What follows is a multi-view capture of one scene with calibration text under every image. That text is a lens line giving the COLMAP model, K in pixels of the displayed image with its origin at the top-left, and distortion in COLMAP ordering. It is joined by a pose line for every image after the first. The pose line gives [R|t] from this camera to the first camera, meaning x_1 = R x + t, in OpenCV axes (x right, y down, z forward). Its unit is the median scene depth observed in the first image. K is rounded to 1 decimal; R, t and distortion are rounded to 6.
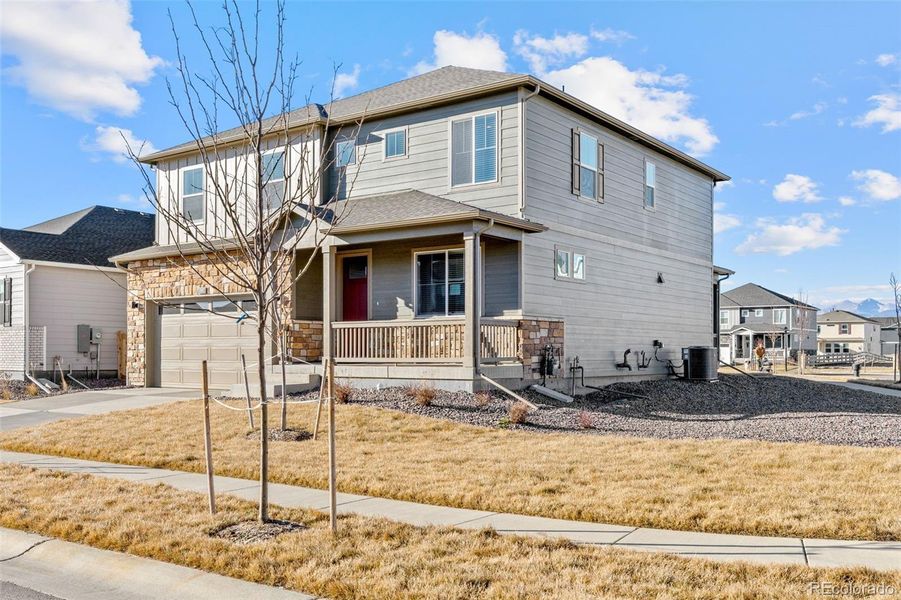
lens RADIAL K [[896.3, 0, 406.3], [0, 896.3, 334.0], [0, 0, 1]] dist [0.000681, 0.000000]
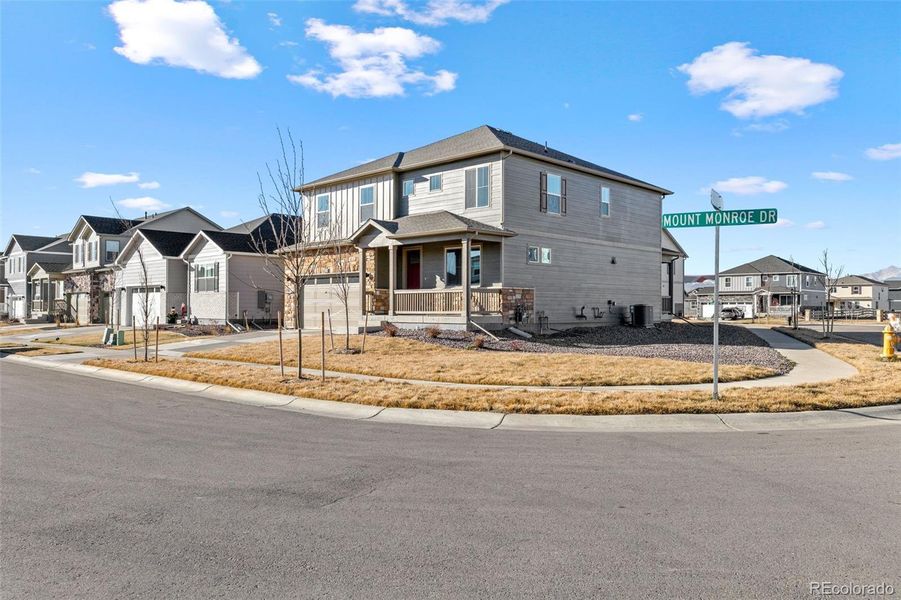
lens RADIAL K [[707.2, 0, 450.3], [0, 707.2, 294.4], [0, 0, 1]] dist [0.000363, -0.001284]
pose [[0.993301, -0.001295, -0.115550, 0.152395], [0.001391, 0.999999, 0.000758, -0.005267], [0.115549, -0.000914, 0.993301, -0.275889]]
